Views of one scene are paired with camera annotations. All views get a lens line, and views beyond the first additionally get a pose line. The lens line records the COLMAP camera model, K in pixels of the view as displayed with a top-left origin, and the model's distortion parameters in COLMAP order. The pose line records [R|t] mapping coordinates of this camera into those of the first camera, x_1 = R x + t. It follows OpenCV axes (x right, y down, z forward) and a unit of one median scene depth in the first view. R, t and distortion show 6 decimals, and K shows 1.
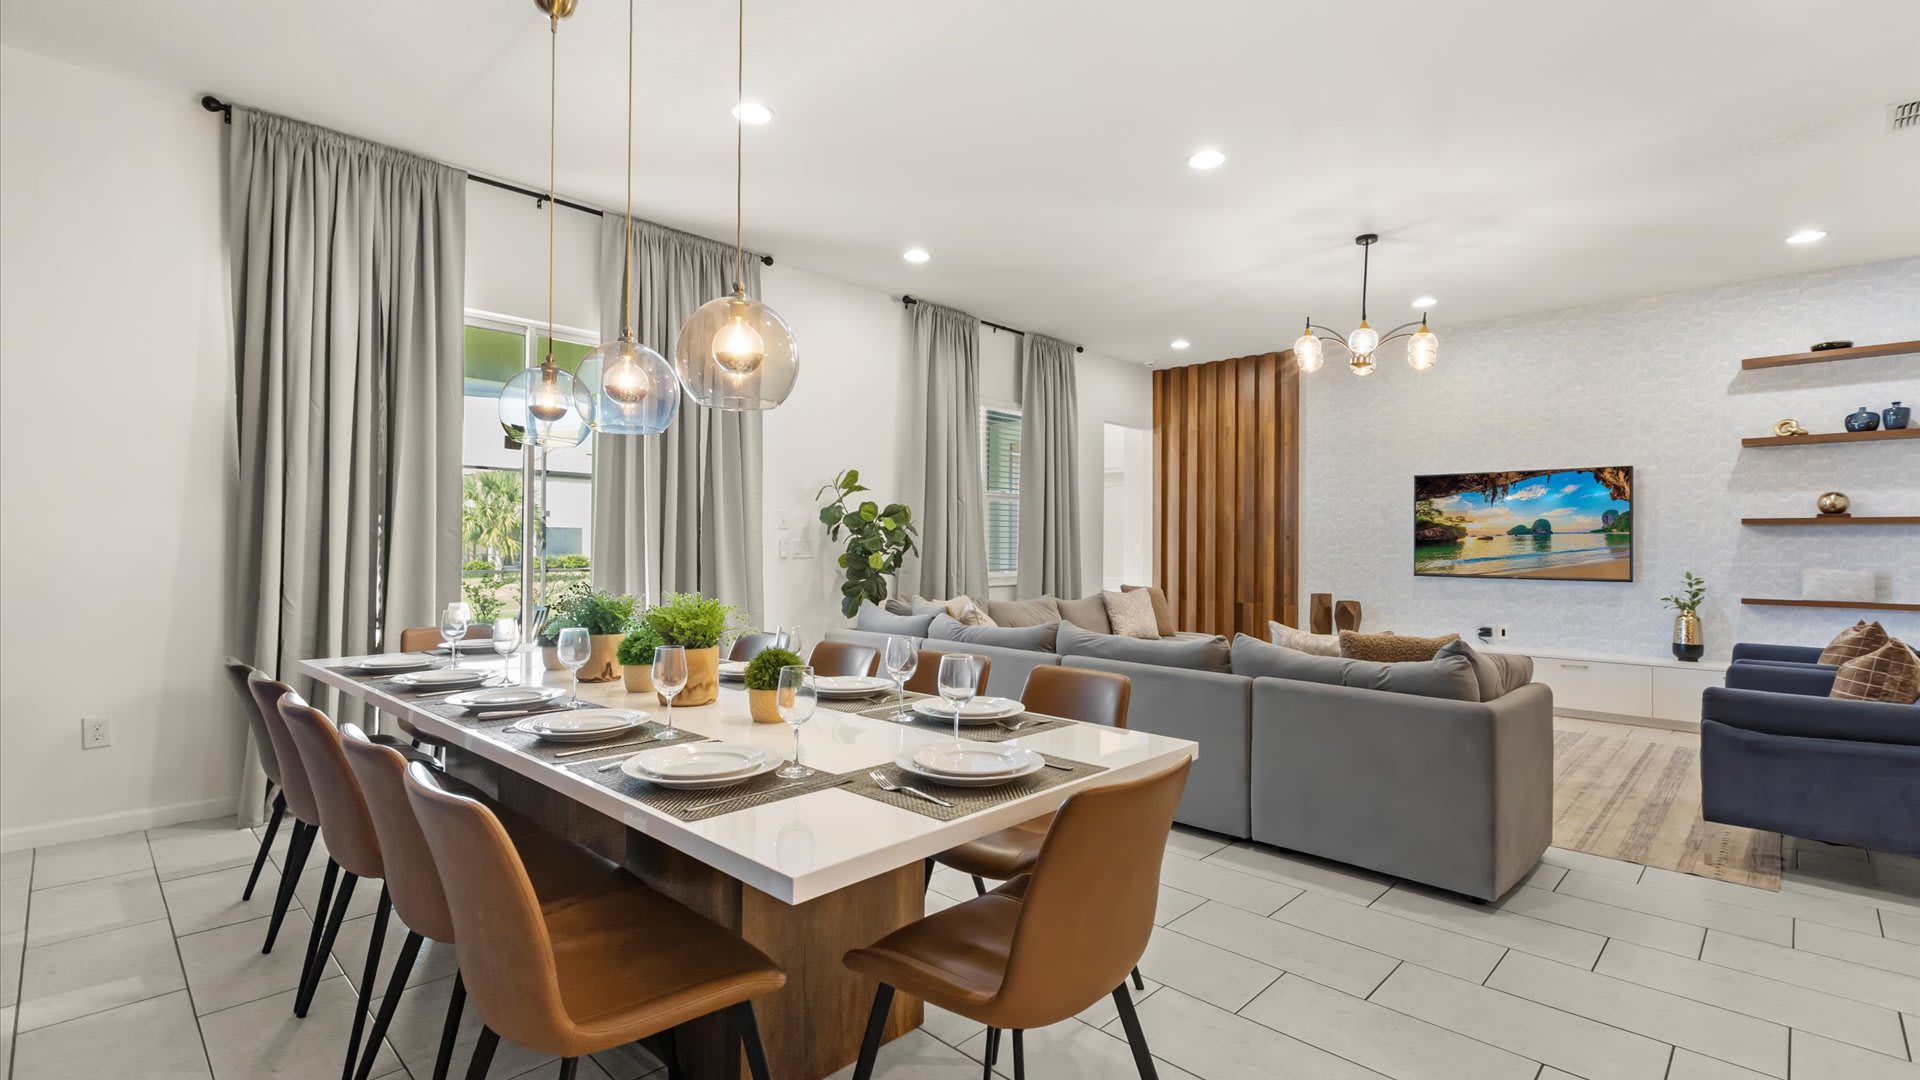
lens RADIAL K [[870.9, 0, 959.2], [0, 870.9, 543.8], [0, 0, 1]] dist [0.001242, 0.003010]
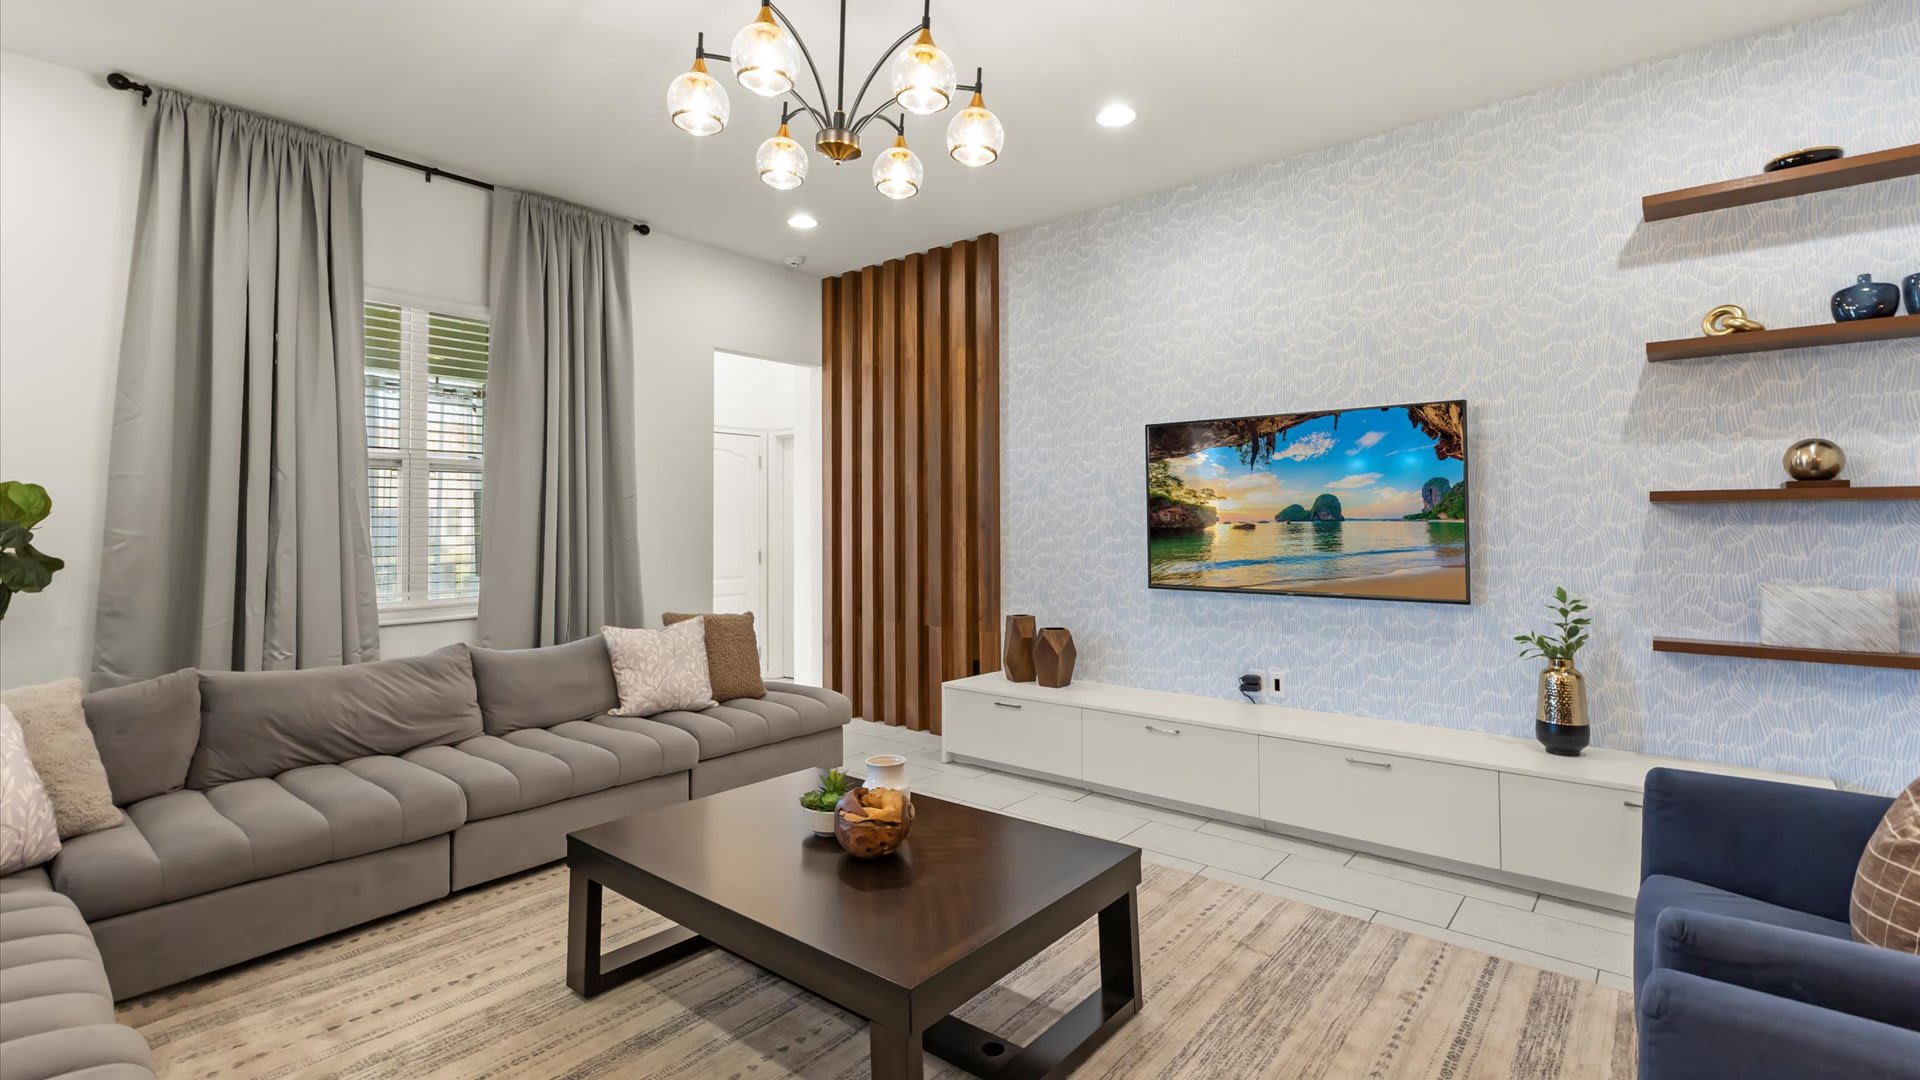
lens RADIAL K [[870.9, 0, 959.3], [0, 870.9, 508.9], [0, 0, 1]] dist [0.001242, 0.003010]
pose [[0.996572, -0.013349, 0.081648, 0.392075], [0.014399, 0.999821, -0.012290, -0.016051], [-0.081470, 0.013423, 0.996585, 0.457466]]
